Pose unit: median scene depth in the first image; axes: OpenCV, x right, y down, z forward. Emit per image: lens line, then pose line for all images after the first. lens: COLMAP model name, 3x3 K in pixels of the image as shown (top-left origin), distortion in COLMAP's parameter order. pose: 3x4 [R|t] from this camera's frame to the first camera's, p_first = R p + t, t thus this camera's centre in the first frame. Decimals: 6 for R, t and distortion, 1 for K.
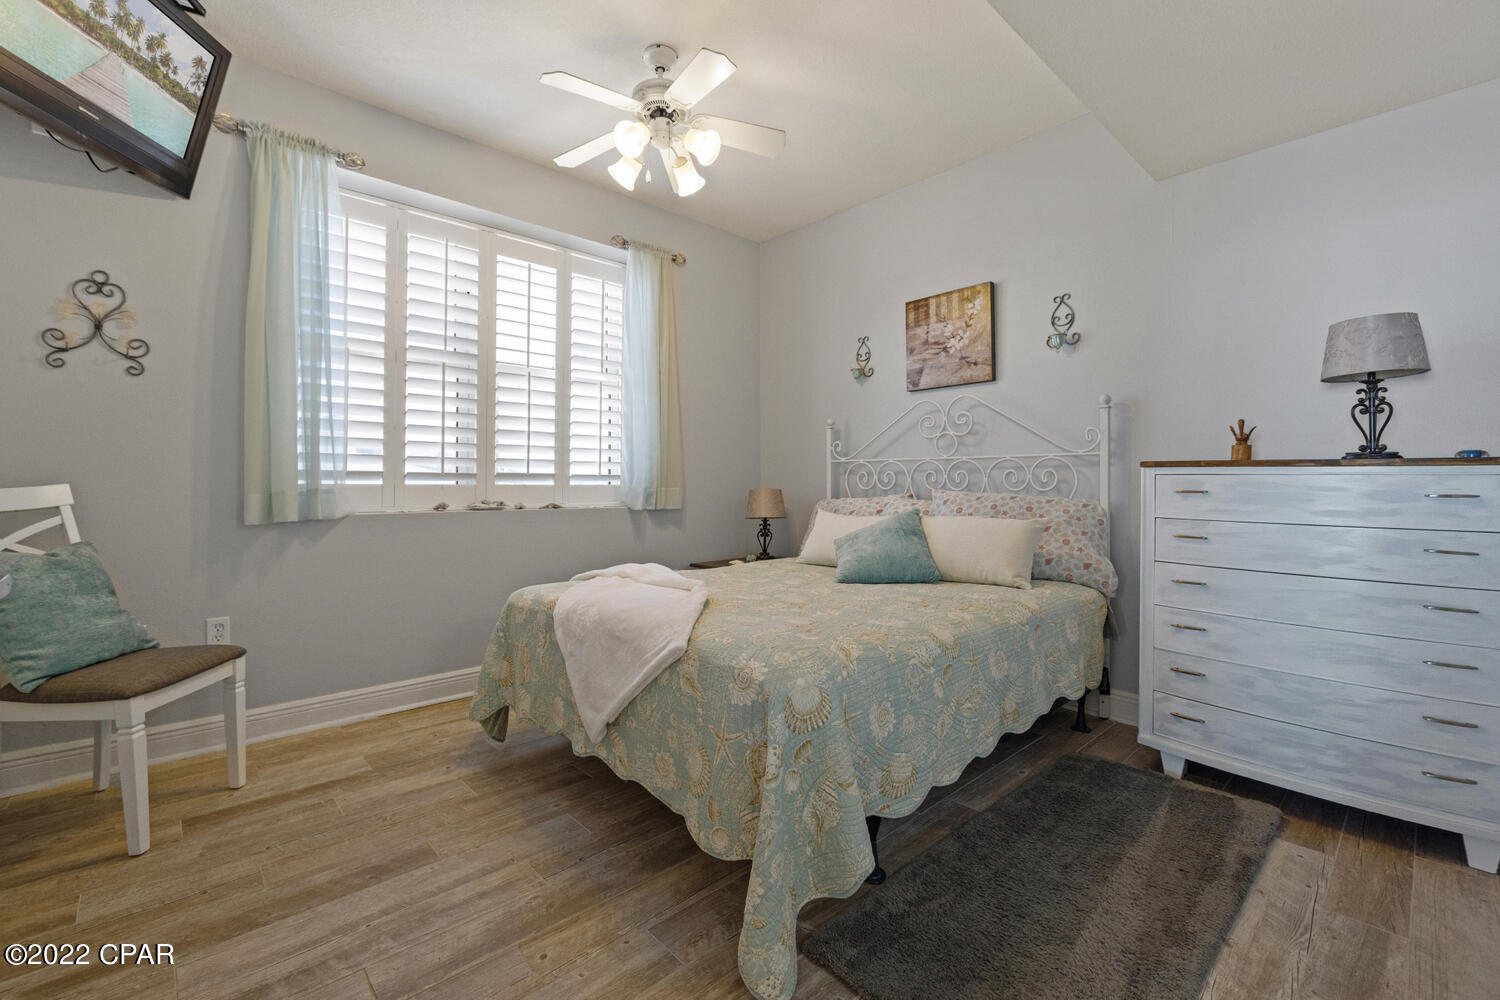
lens RADIAL K [[642.1, 0, 744.3], [0, 642.1, 486.5], [0, 0, 1]] dist [-0.001760, 0.000142]
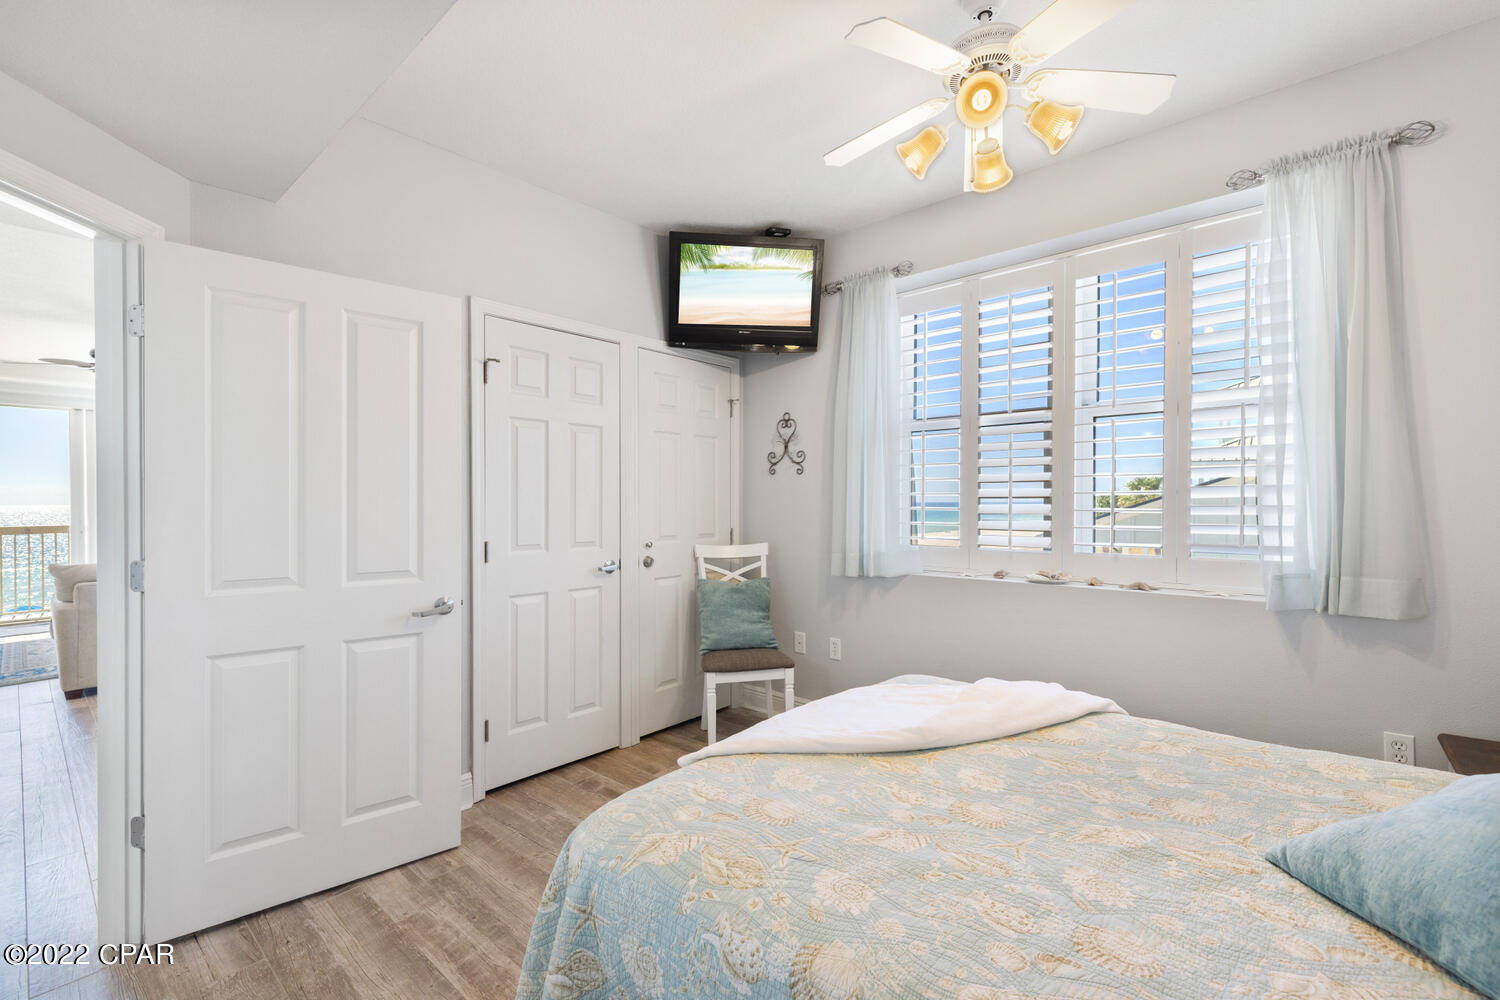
lens RADIAL K [[671.9, 0, 750.0], [0, 671.9, 500.0], [0, 0, 1]] dist [0.013124, 0.000026]
pose [[0.089124, 0.004743, -0.996009, 0.686539], [0.007583, 0.999956, 0.005440, -0.119365], [0.995992, -0.008038, 0.089084, 0.731072]]
